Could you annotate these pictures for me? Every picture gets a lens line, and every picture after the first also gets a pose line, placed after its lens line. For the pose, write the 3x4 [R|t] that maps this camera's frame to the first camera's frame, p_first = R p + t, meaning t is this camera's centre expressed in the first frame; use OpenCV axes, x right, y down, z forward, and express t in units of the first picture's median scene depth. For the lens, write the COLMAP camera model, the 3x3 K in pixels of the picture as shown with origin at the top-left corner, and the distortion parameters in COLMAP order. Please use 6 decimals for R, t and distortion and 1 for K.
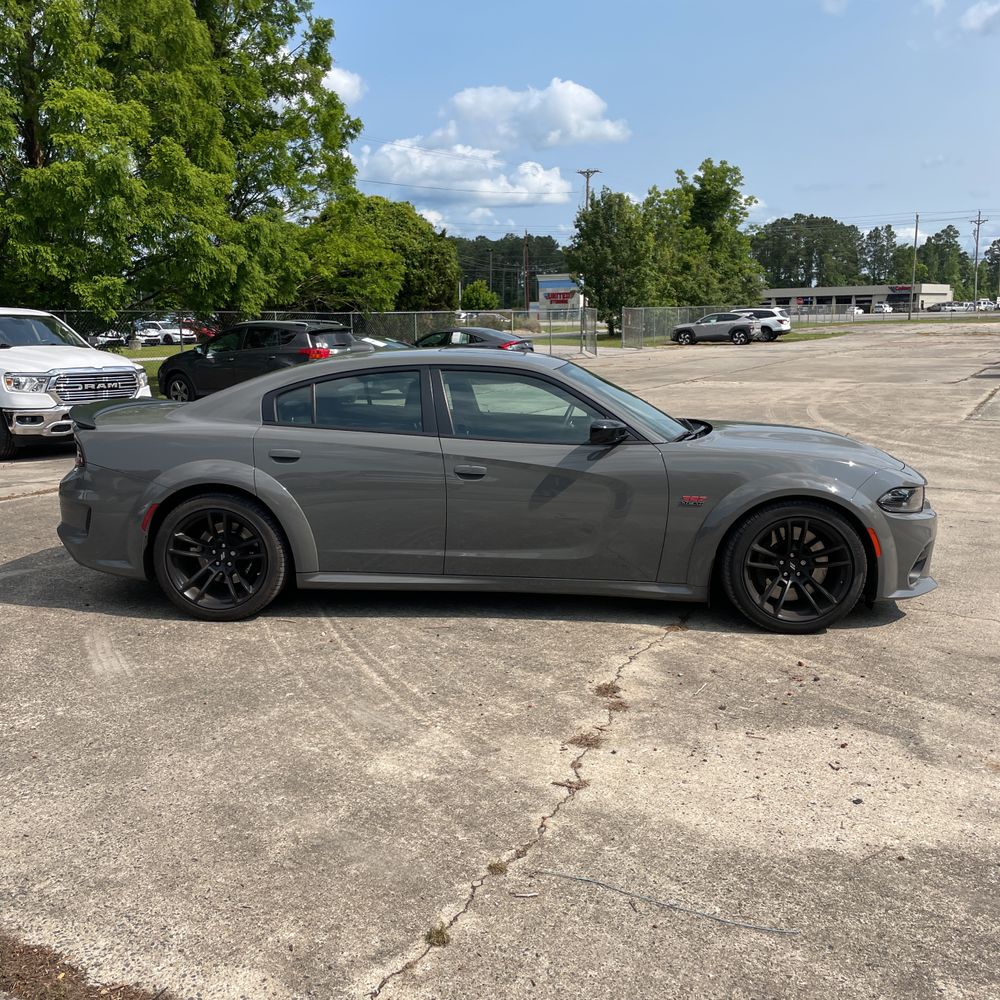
lens RADIAL K [[1015.4, 0, 497.1], [0, 1015.4, 501.3], [0, 0, 1]] dist [0.081840, -0.119469]
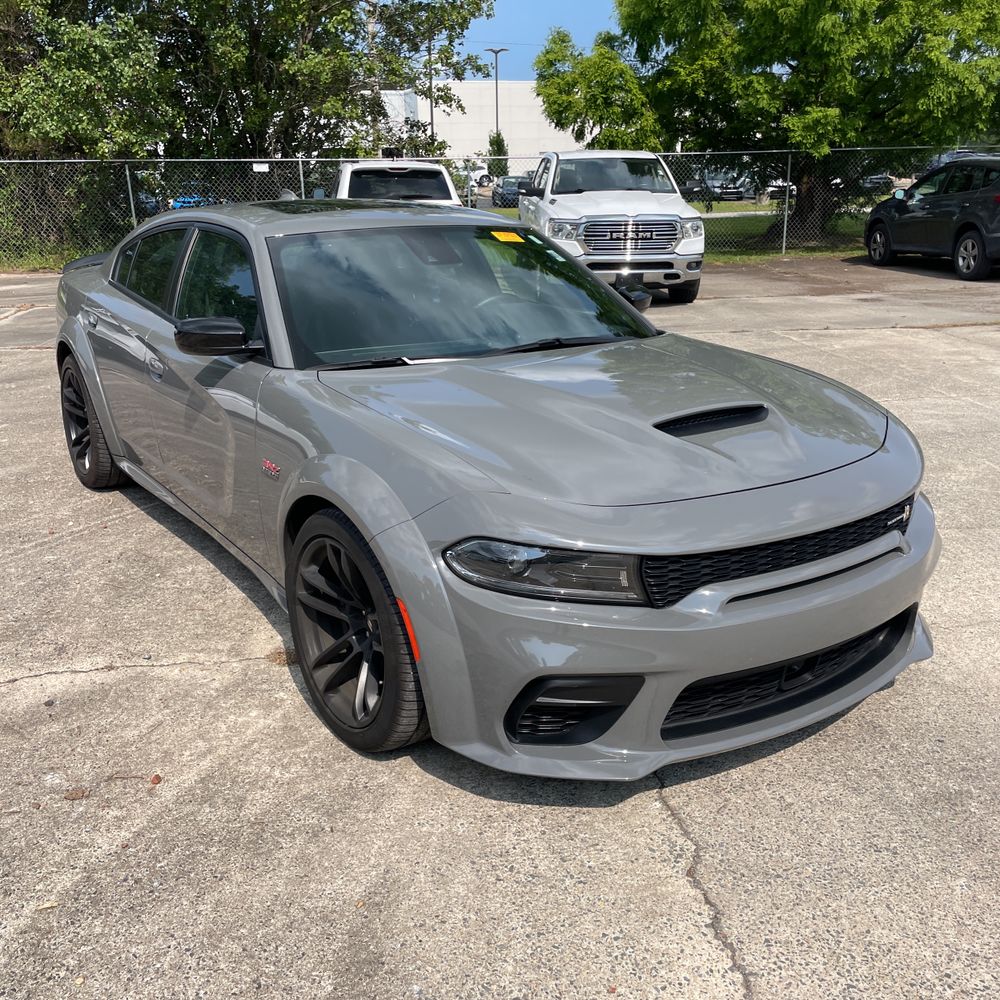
lens RADIAL K [[1015.3, 0, 494.3], [0, 1015.3, 512.6], [0, 0, 1]] dist [0.086292, -0.117482]
pose [[0.604469, 0.248708, -0.756810, 0.077015], [-0.127616, 0.967978, 0.216176, -0.012895], [0.786340, -0.034091, 0.616852, 0.075539]]
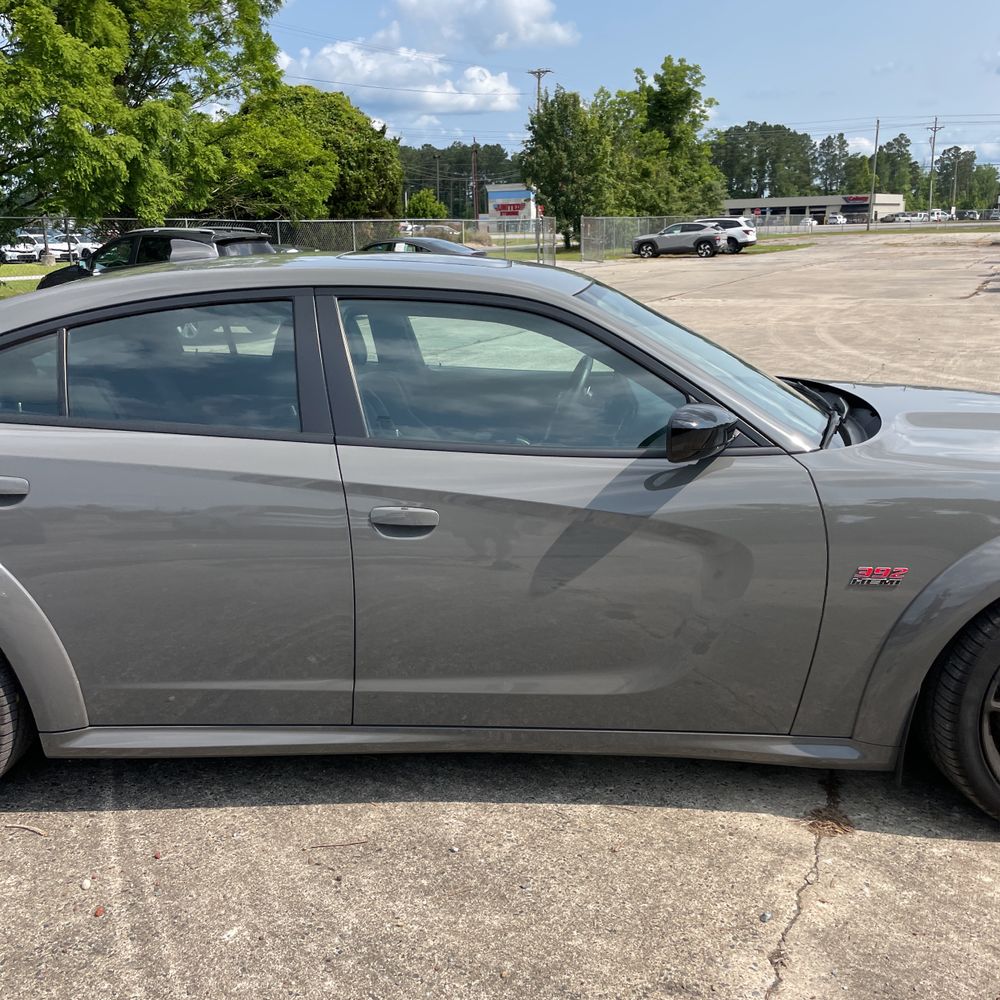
lens RADIAL K [[1015.4, 0, 497.1], [0, 1015.4, 501.3], [0, 0, 1]] dist [0.081840, -0.119469]
pose [[0.998803, -0.016892, 0.045907, -0.000479], [0.013159, 0.996673, 0.080431, -0.007872], [-0.047113, -0.079731, 0.995702, 0.055924]]
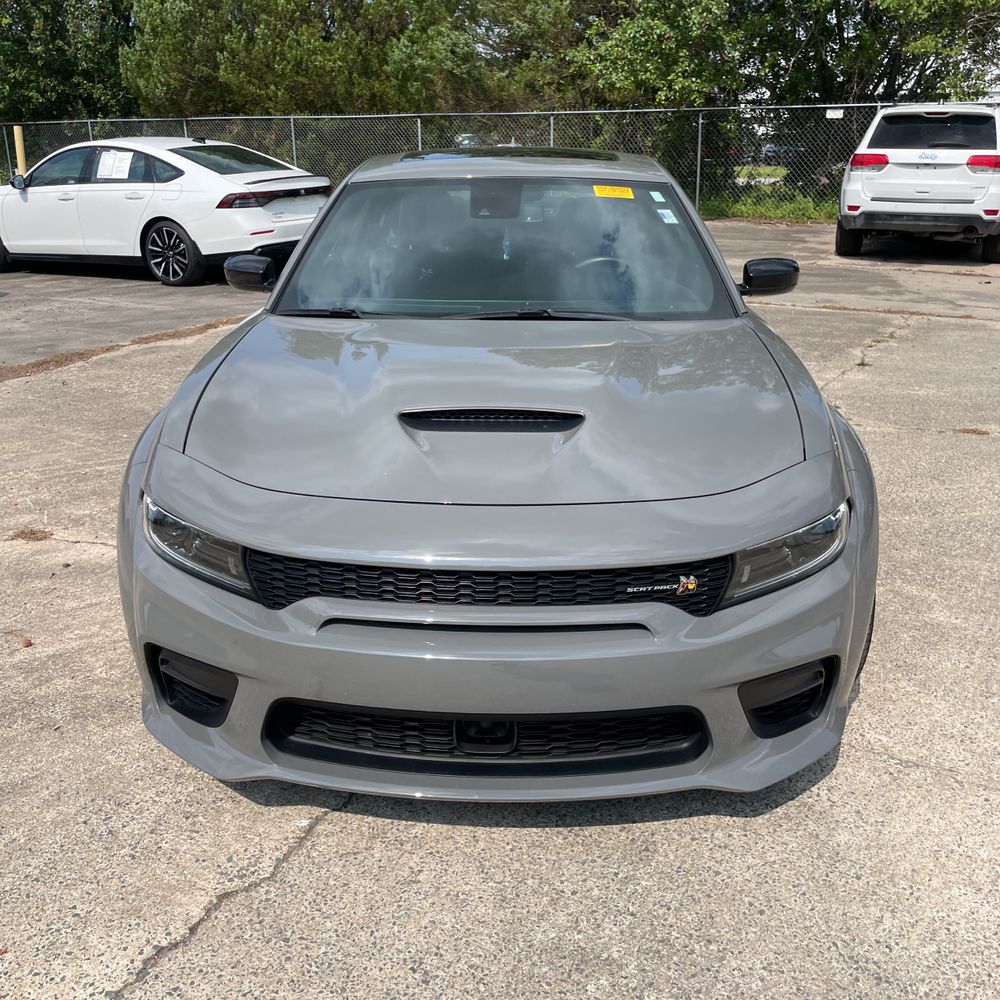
lens RADIAL K [[1015.4, 0, 497.1], [0, 1015.4, 501.3], [0, 0, 1]] dist [0.081840, -0.119469]
pose [[0.016994, 0.346617, -0.937853, 0.085995], [-0.161336, 0.926647, 0.339552, -0.019810], [0.986753, 0.145539, 0.071669, 0.117783]]
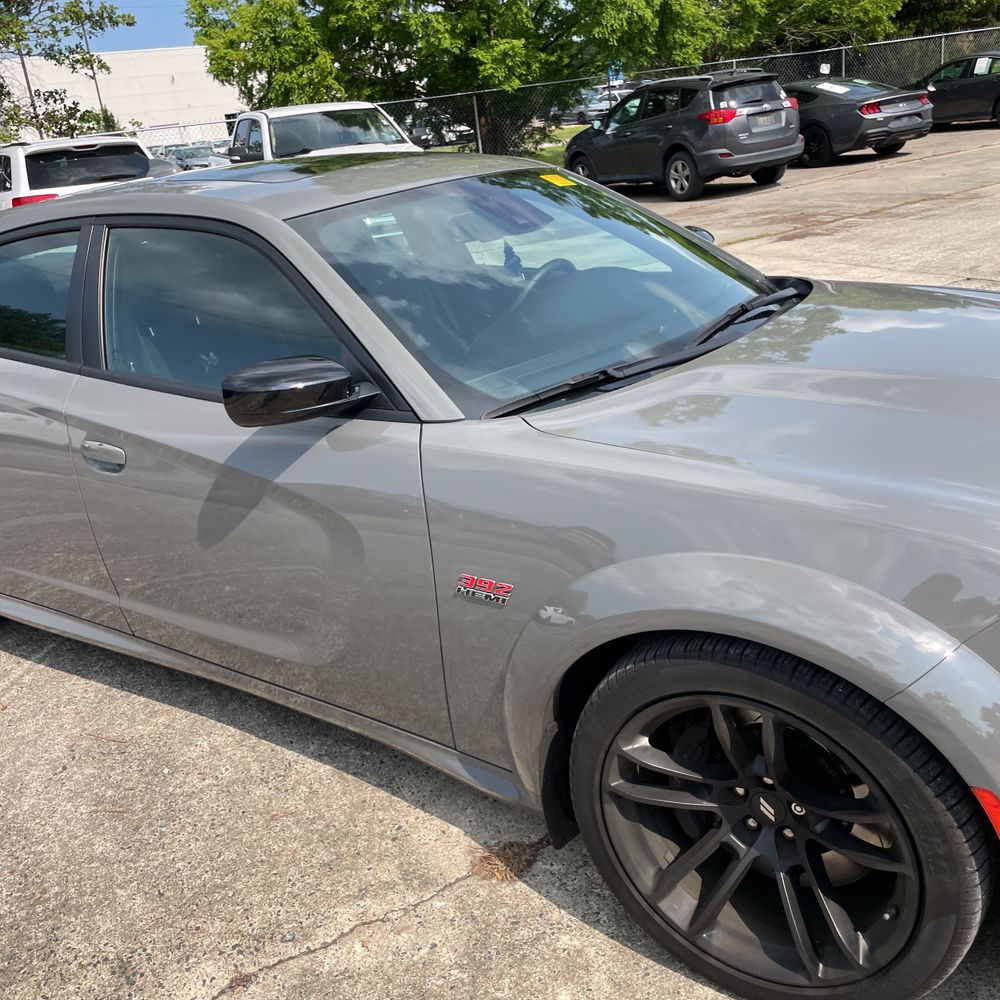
lens RADIAL K [[1015.4, 0, 497.1], [0, 1015.4, 501.3], [0, 0, 1]] dist [0.081840, -0.119469]
pose [[0.845334, 0.106829, -0.523449, 0.040076], [0.013008, 0.975397, 0.220073, -0.011709], [0.534080, -0.192844, 0.823146, 0.073217]]
